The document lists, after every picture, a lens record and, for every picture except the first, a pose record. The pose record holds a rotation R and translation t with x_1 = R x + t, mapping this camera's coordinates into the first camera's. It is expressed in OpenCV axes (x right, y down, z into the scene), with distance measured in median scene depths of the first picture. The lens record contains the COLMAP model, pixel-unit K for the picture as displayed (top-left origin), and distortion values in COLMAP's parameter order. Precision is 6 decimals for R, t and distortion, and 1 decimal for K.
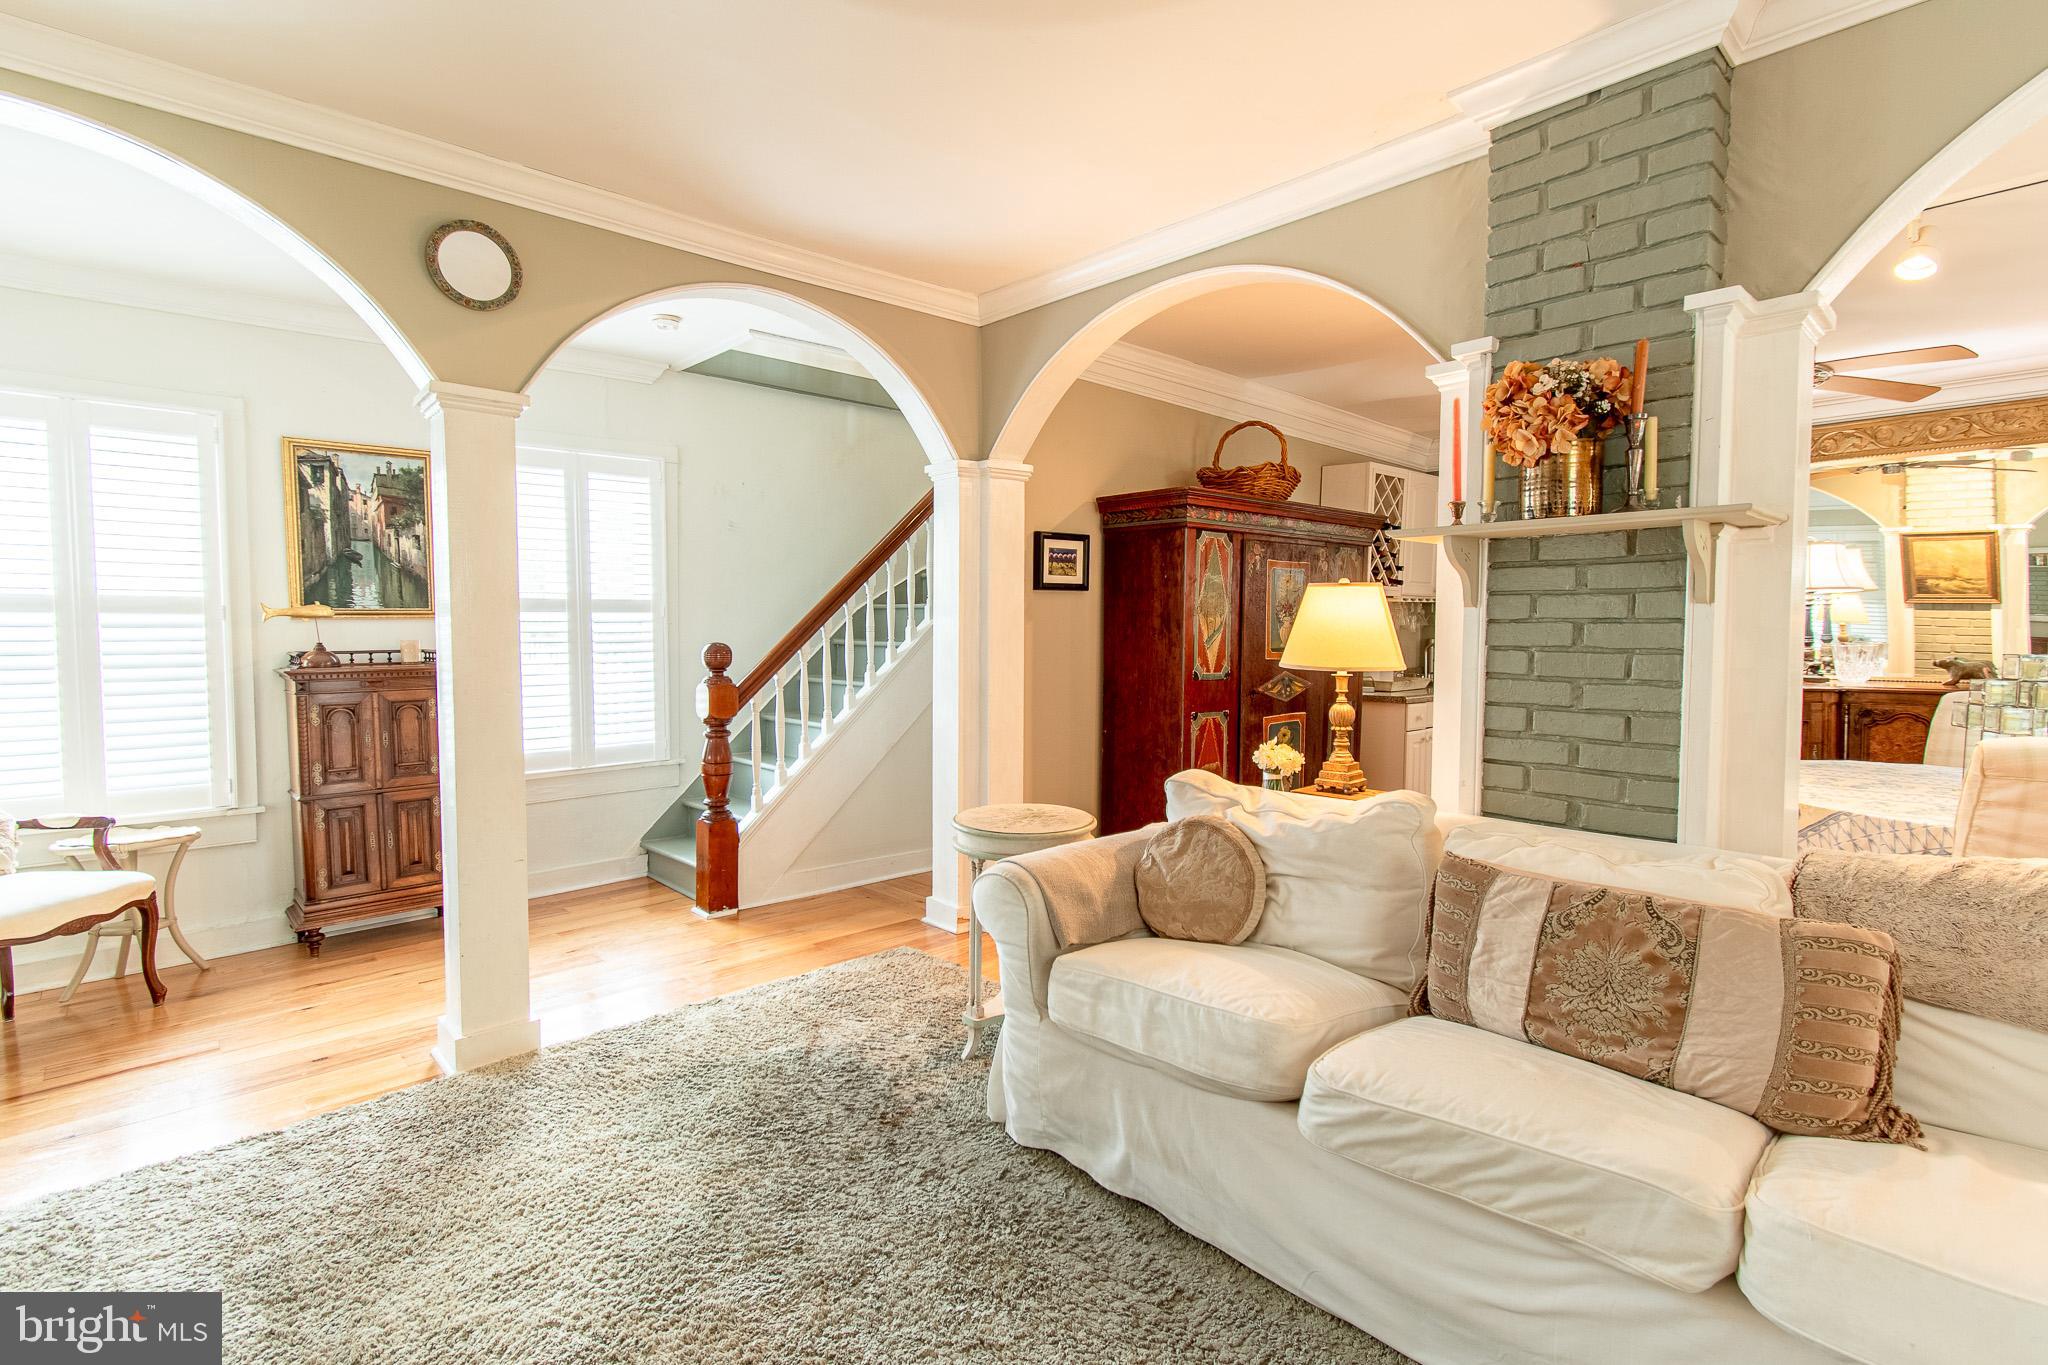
lens RADIAL K [[965.6, 0, 1024.0], [0, 965.6, 682.5], [0, 0, 1]] dist [0.009228, 0.000053]
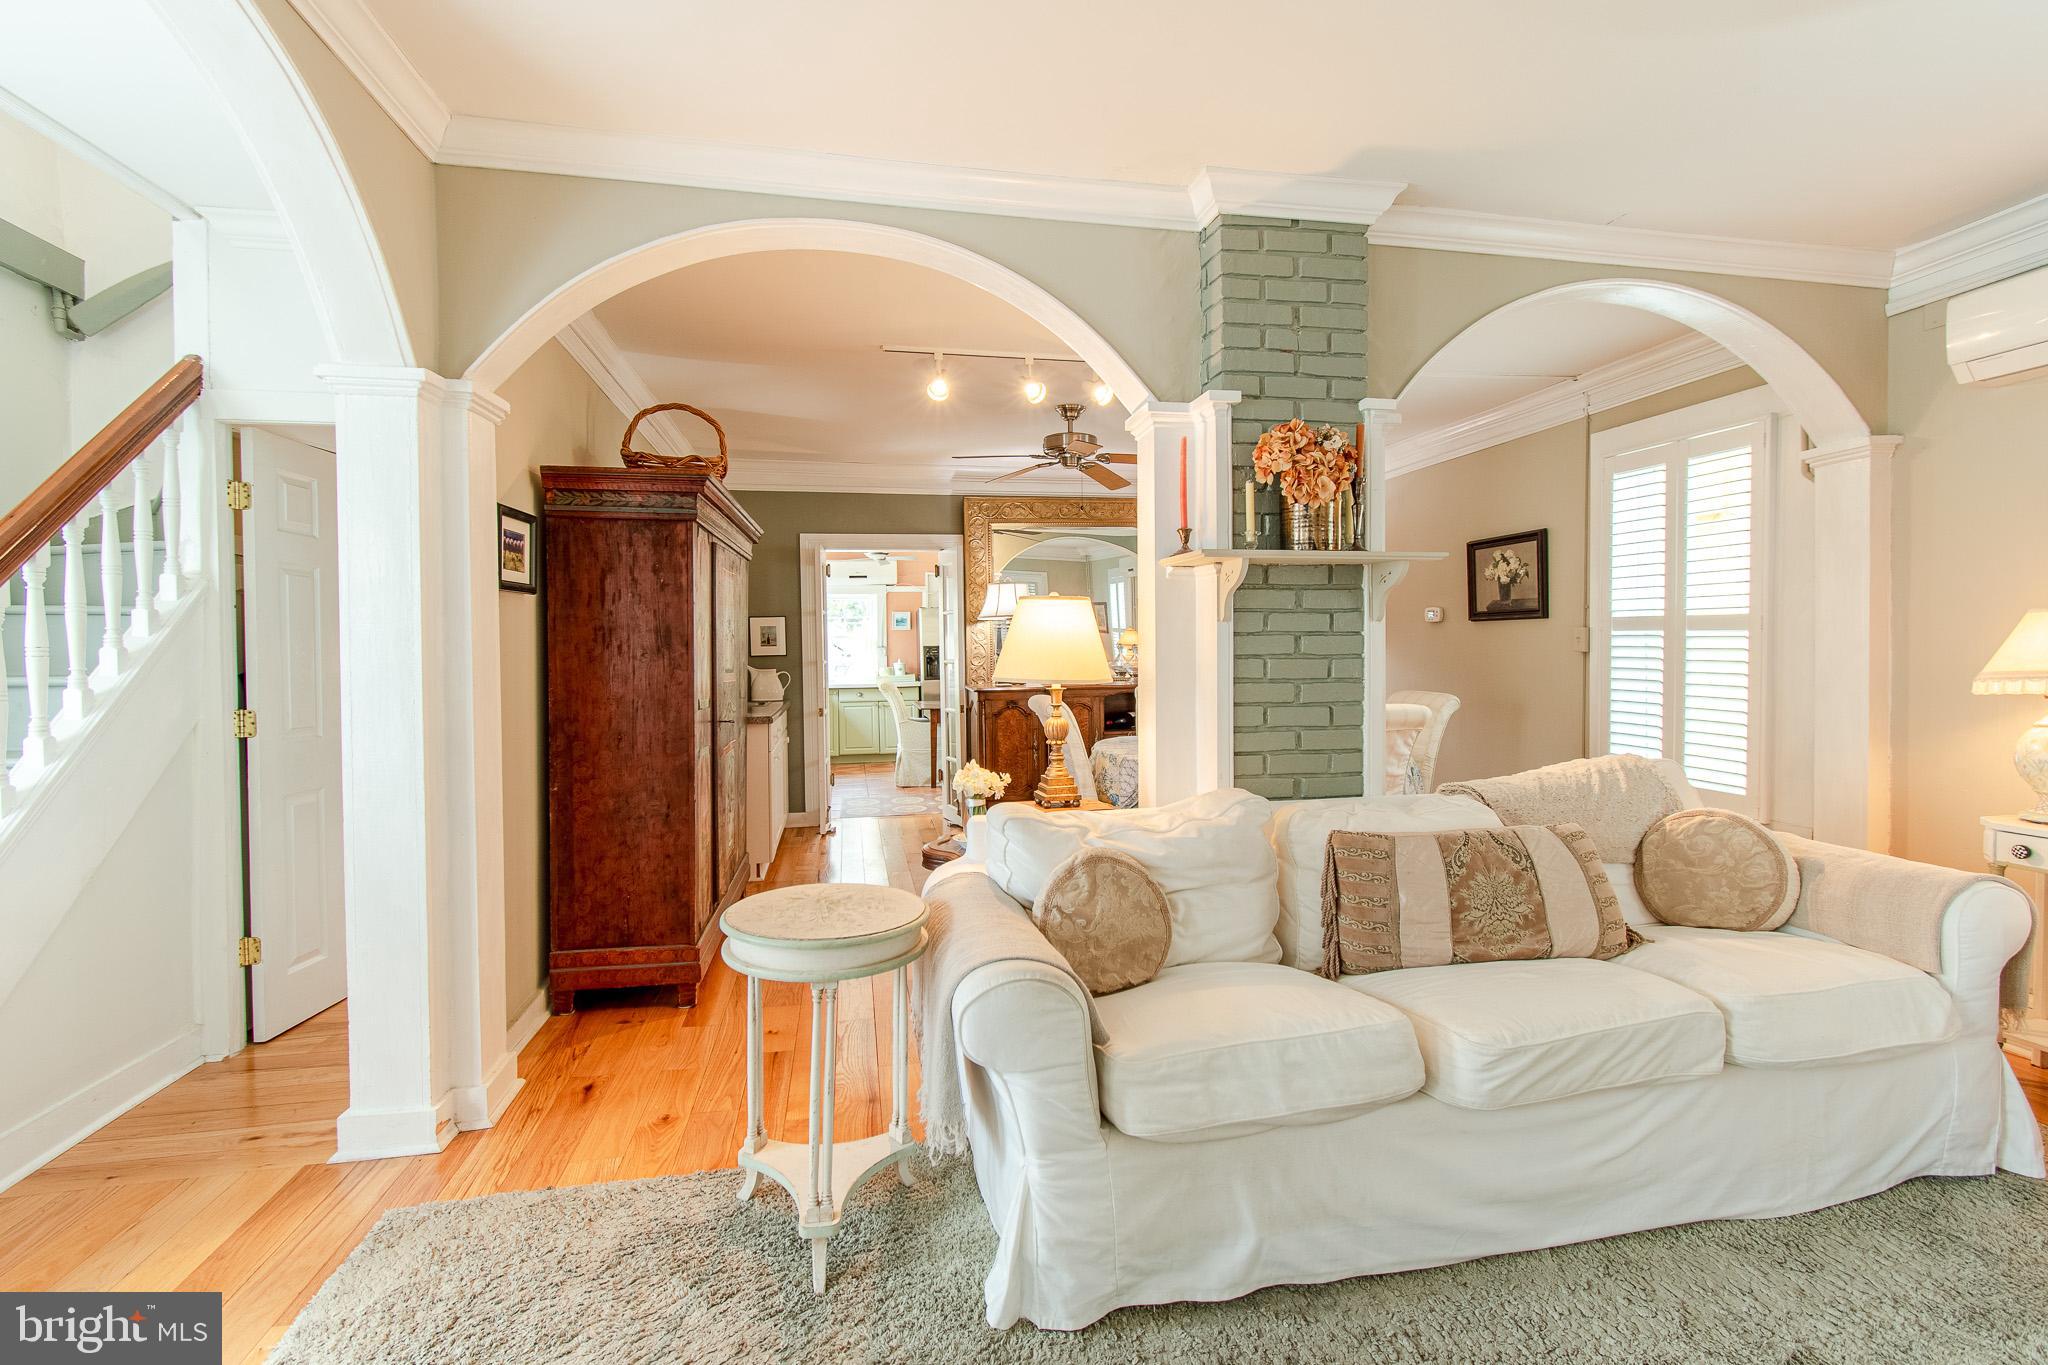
lens RADIAL K [[937.4, 0, 1020.0], [0, 937.4, 677.6], [0, 0, 1]] dist [0.000614, -0.000503]
pose [[0.529624, -0.032295, 0.847618, -0.456992], [0.056566, 0.998395, 0.002695, -0.021133], [-0.846344, 0.046519, 0.530601, 0.461840]]
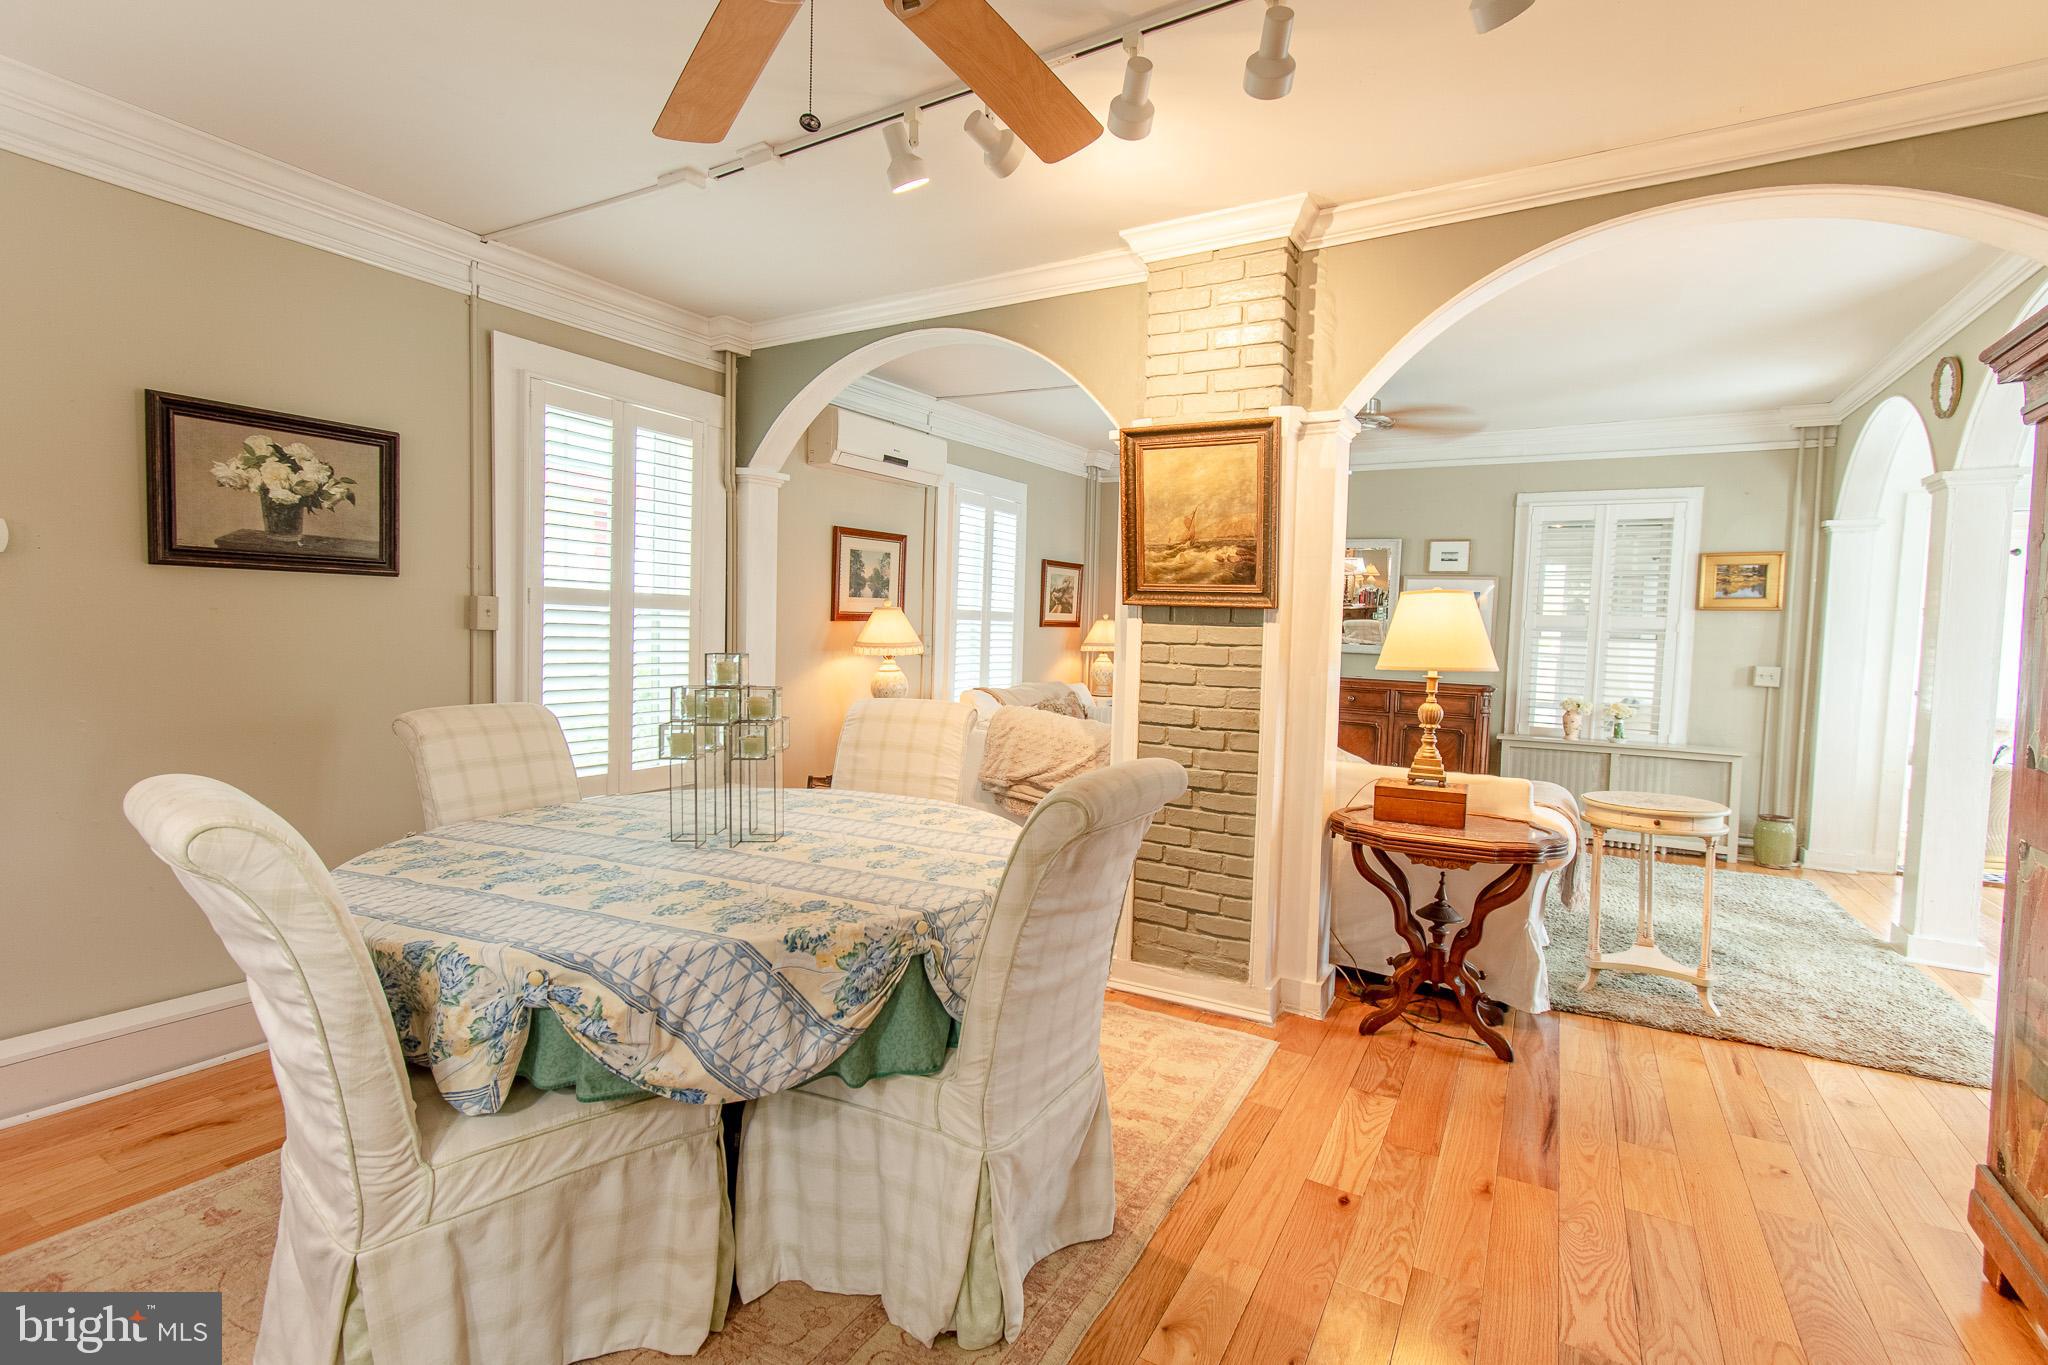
lens RADIAL K [[934.4, 0, 1021.9], [0, 934.4, 677.6], [0, 0, 1]] dist [0.008043, -0.001394]
pose [[-0.951974, -0.002670, -0.306168, 0.973025], [-0.038484, 0.993075, 0.111001, -0.093402], [0.303751, 0.117453, -0.945484, 1.655230]]
